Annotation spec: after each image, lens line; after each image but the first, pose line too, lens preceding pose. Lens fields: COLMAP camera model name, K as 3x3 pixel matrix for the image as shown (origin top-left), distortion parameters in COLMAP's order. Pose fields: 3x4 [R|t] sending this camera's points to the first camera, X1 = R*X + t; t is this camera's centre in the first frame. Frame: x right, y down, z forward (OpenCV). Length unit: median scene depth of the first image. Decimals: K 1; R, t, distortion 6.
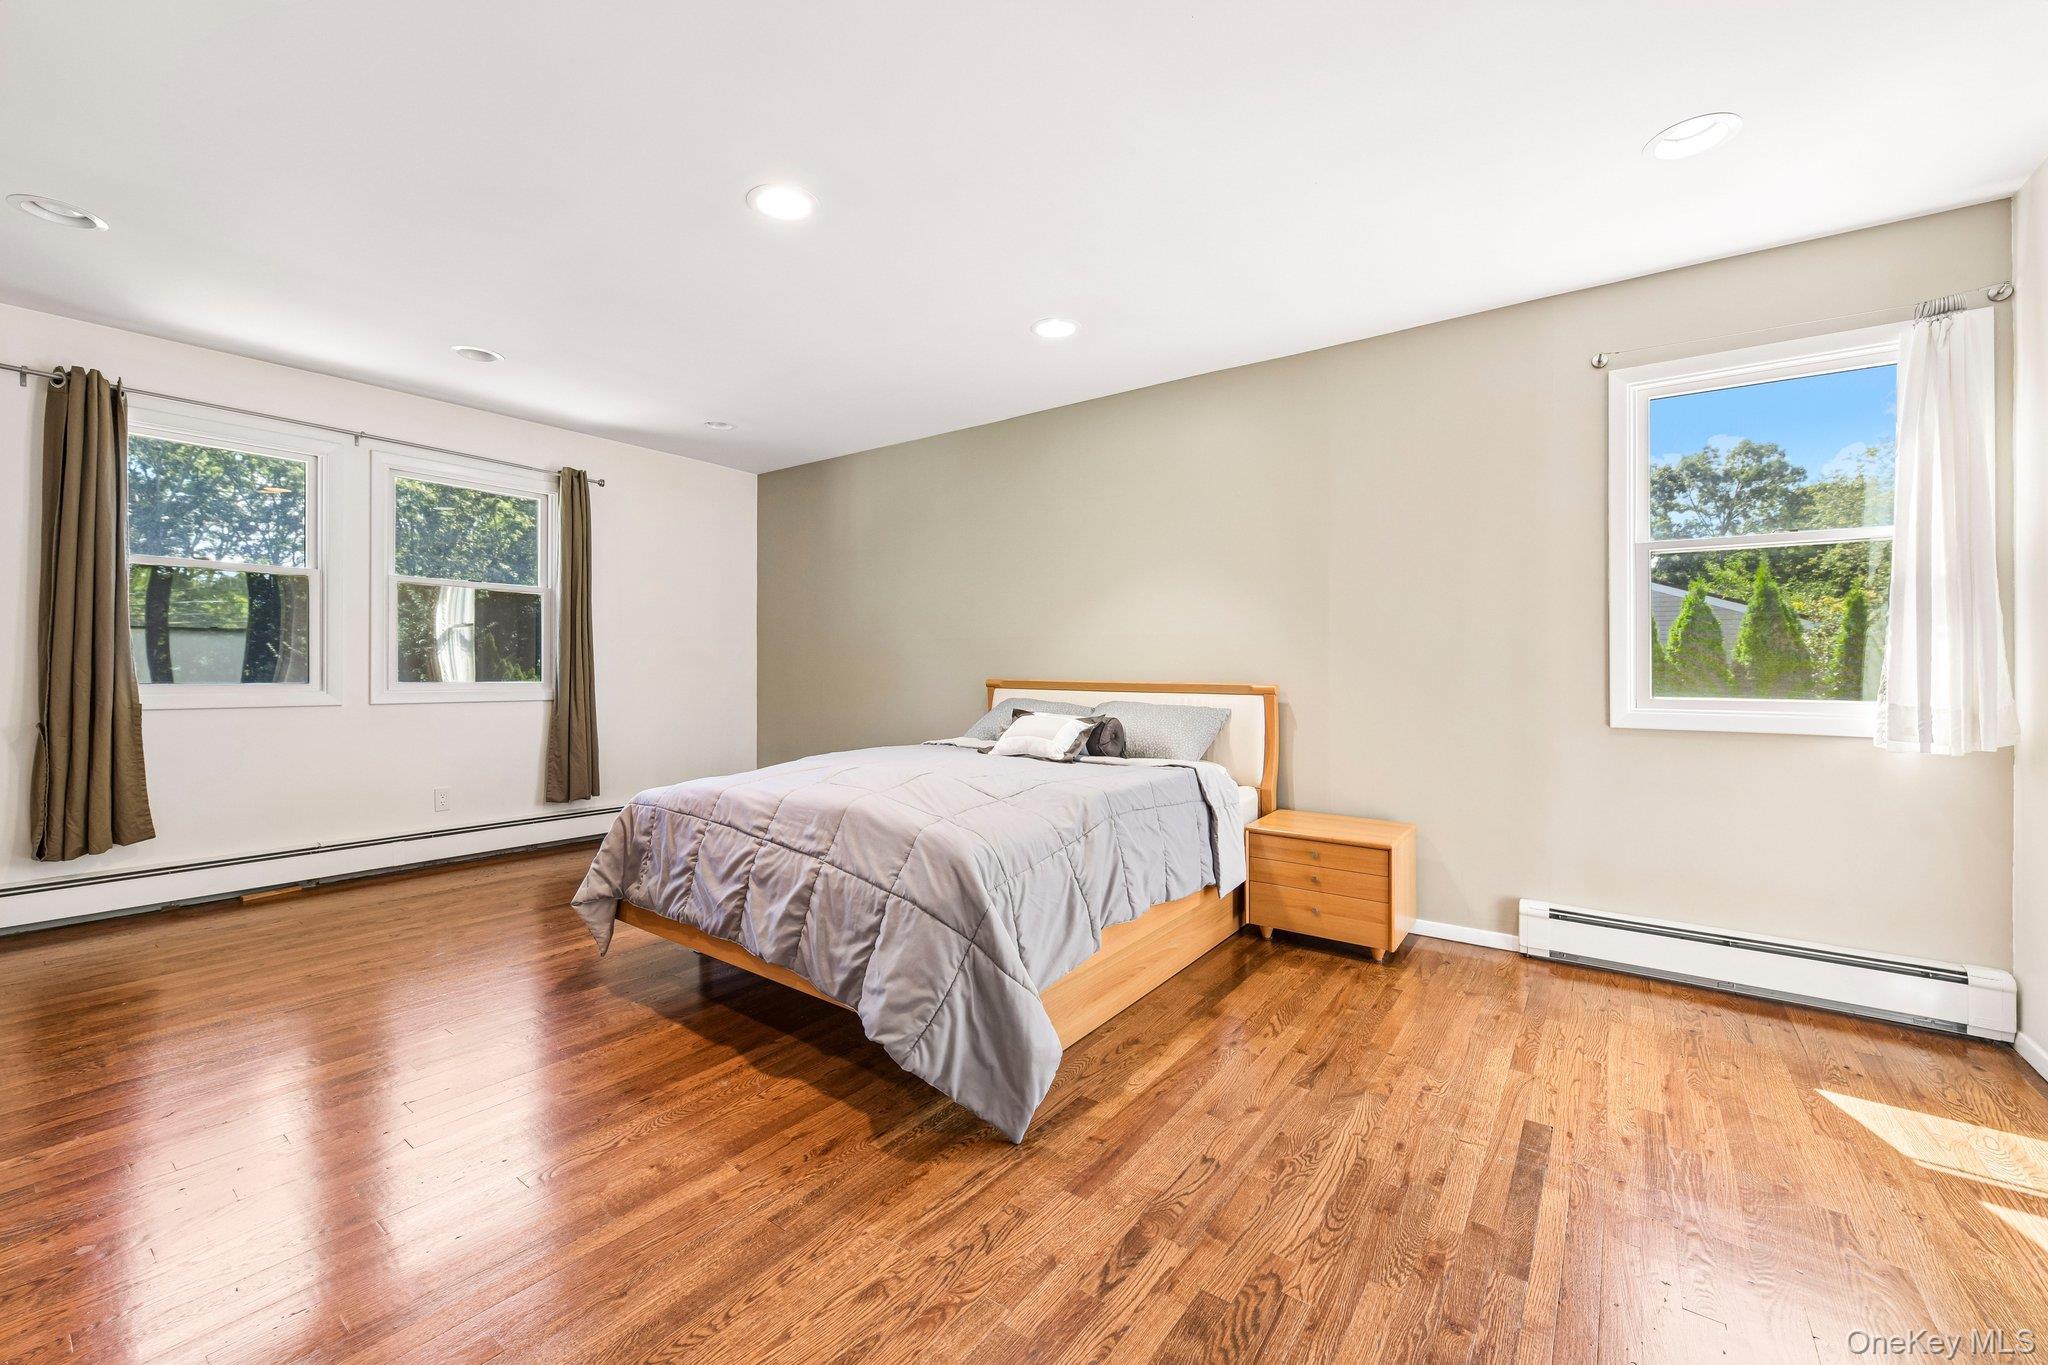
lens RADIAL K [[808.1, 0, 1023.3], [0, 808.1, 670.5], [0, 0, 1]] dist [-0.001748, -0.000251]
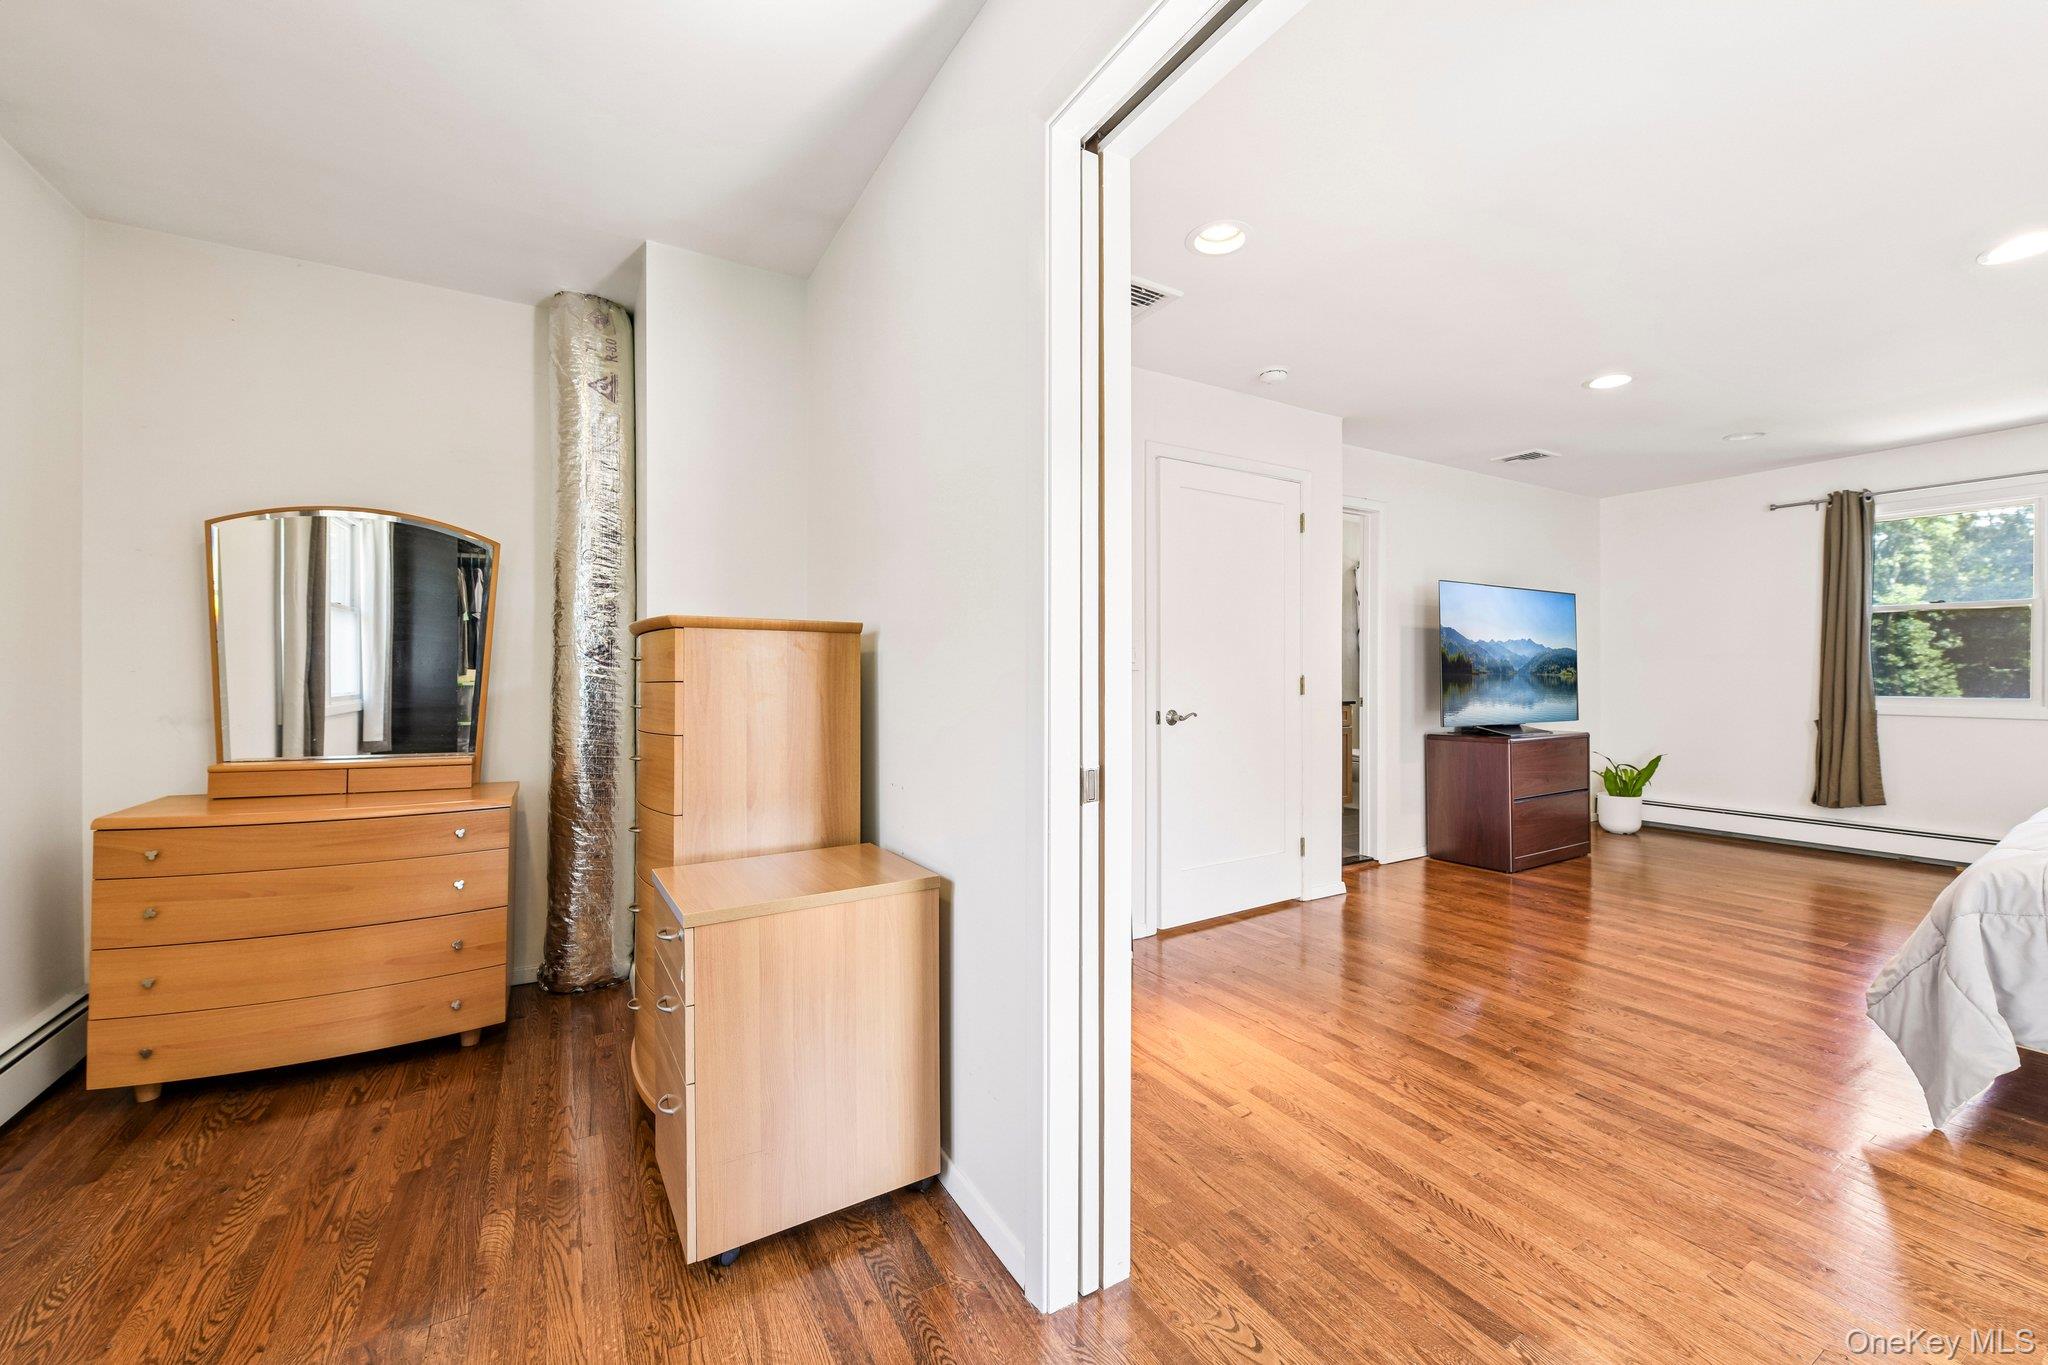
lens RADIAL K [[808.1, 0, 1026.0], [0, 808.1, 684.5], [0, 0, 1]] dist [-0.001748, -0.000251]
pose [[-0.384021, -0.000809, -0.923324, 0.813841], [0.003015, 0.999993, -0.002130, -0.006038], [0.923319, -0.003601, -0.384016, 0.157580]]
